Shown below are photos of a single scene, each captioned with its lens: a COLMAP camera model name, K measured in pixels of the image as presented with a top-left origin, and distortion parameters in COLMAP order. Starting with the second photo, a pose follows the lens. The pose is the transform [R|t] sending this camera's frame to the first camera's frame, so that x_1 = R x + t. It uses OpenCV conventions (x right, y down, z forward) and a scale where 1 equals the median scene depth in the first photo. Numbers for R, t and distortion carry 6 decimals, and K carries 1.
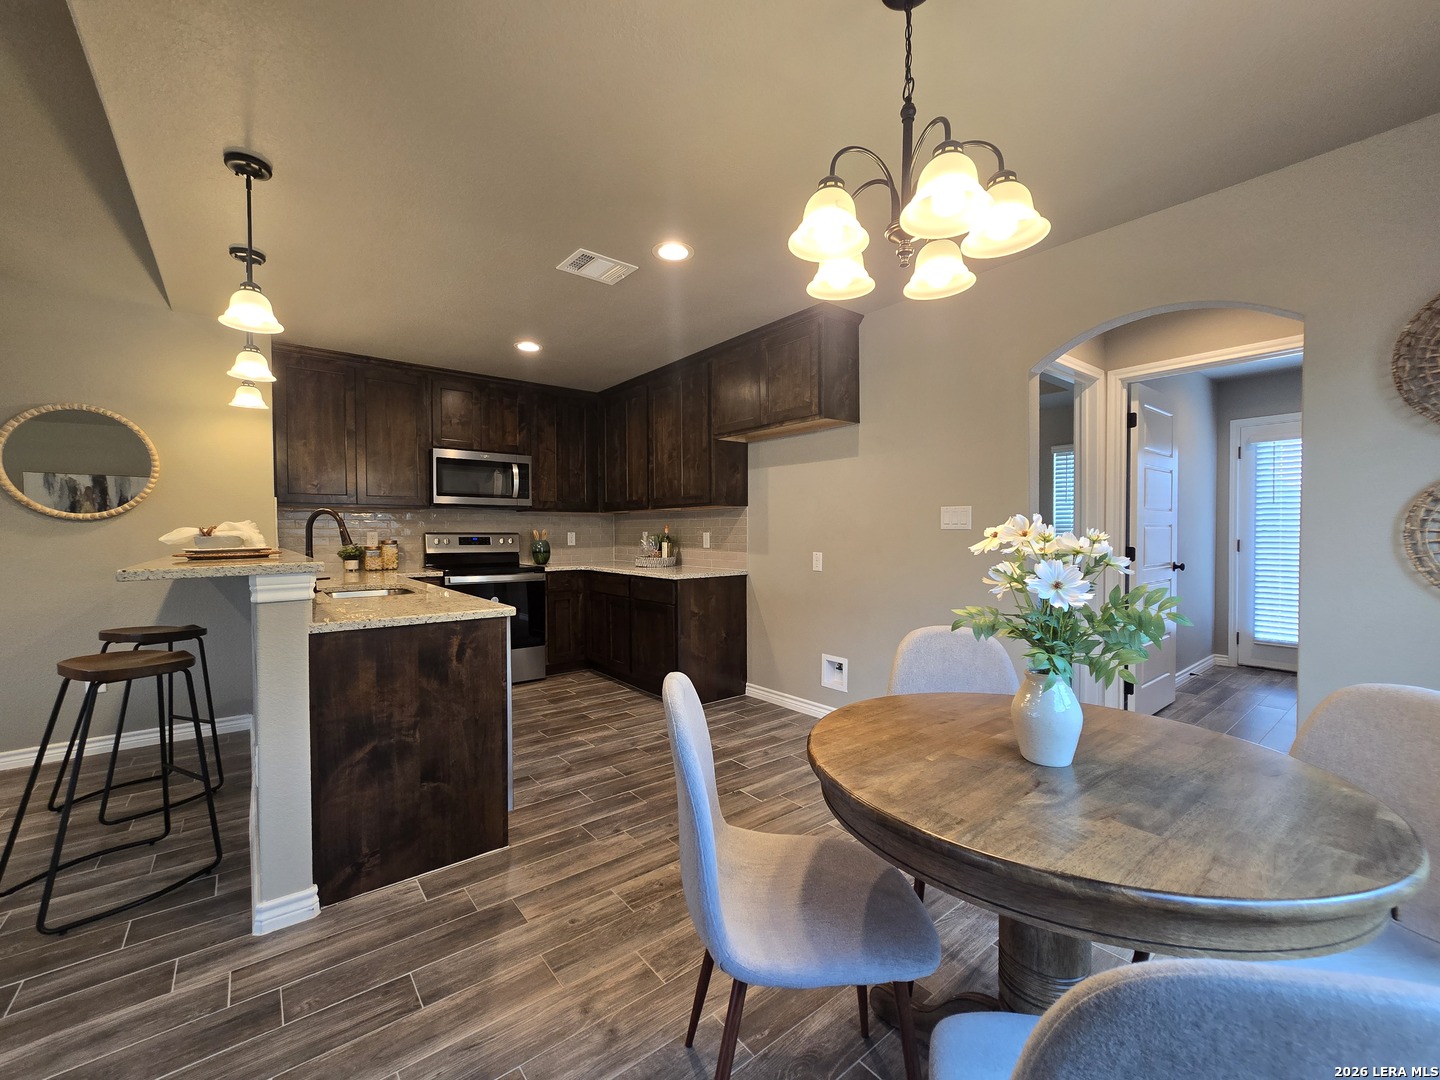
lens RADIAL K [[590.5, 0, 720.0], [0, 590.5, 540.0], [0, 0, 1]] dist [-0.004351, -0.000196]
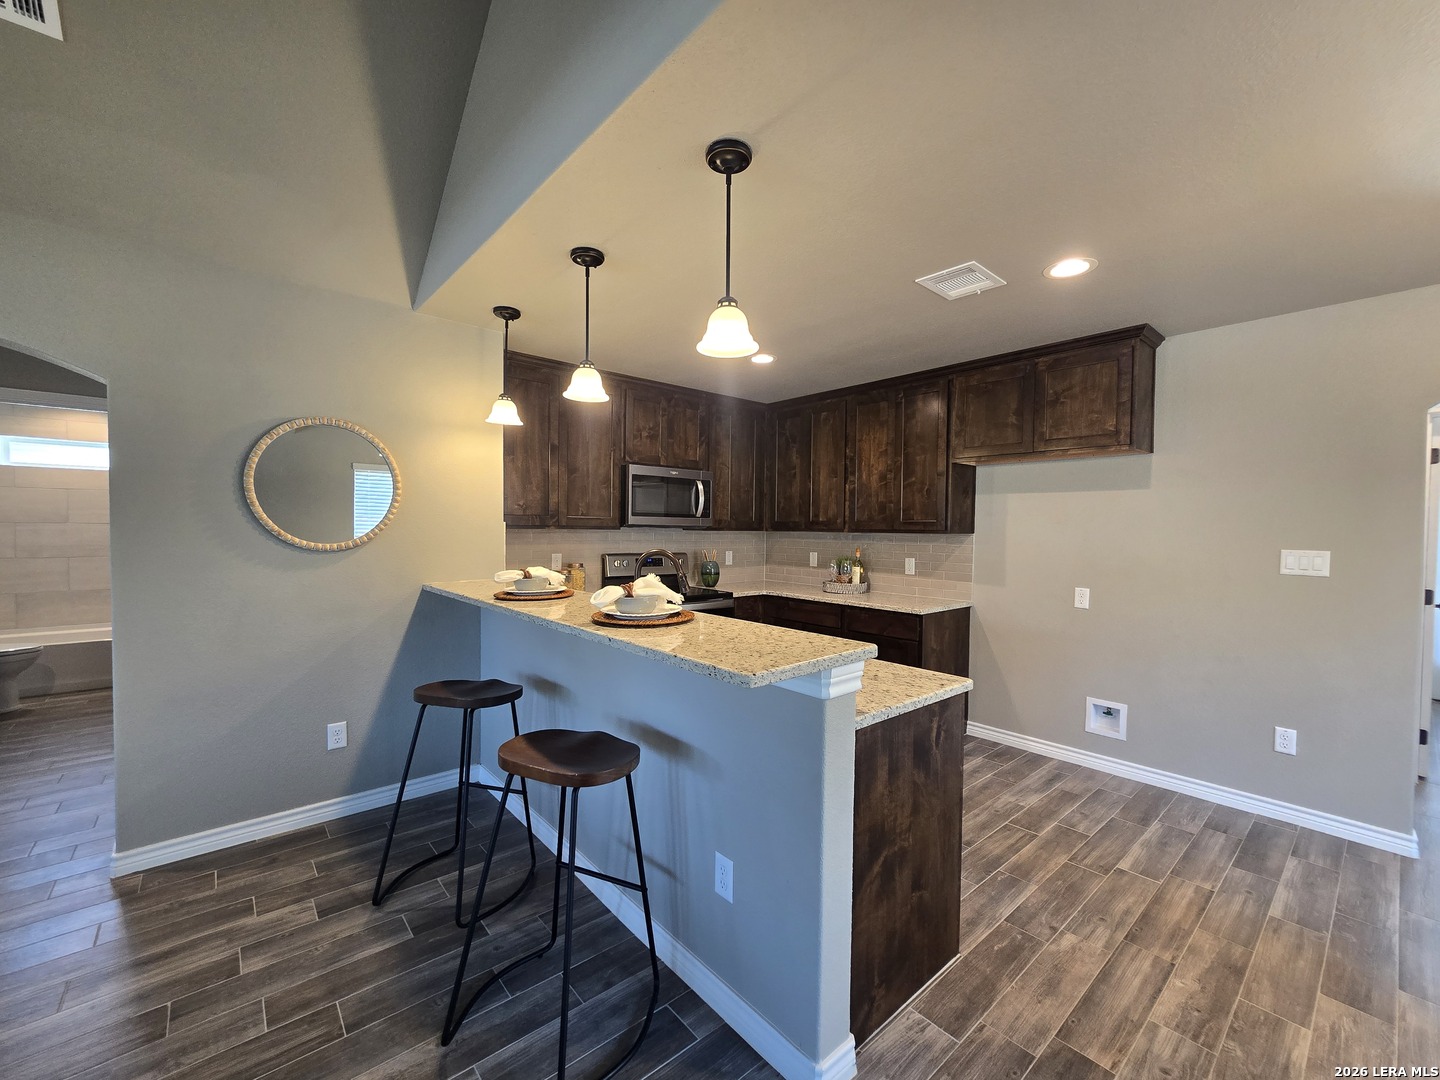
lens RADIAL K [[590.5, 0, 720.0], [0, 590.5, 540.0], [0, 0, 1]] dist [-0.004351, -0.000196]
pose [[0.999323, 0.014041, 0.033994, -0.393122], [-0.014231, 0.999884, 0.005348, -0.046706], [-0.033915, -0.005828, 0.999408, 0.079043]]
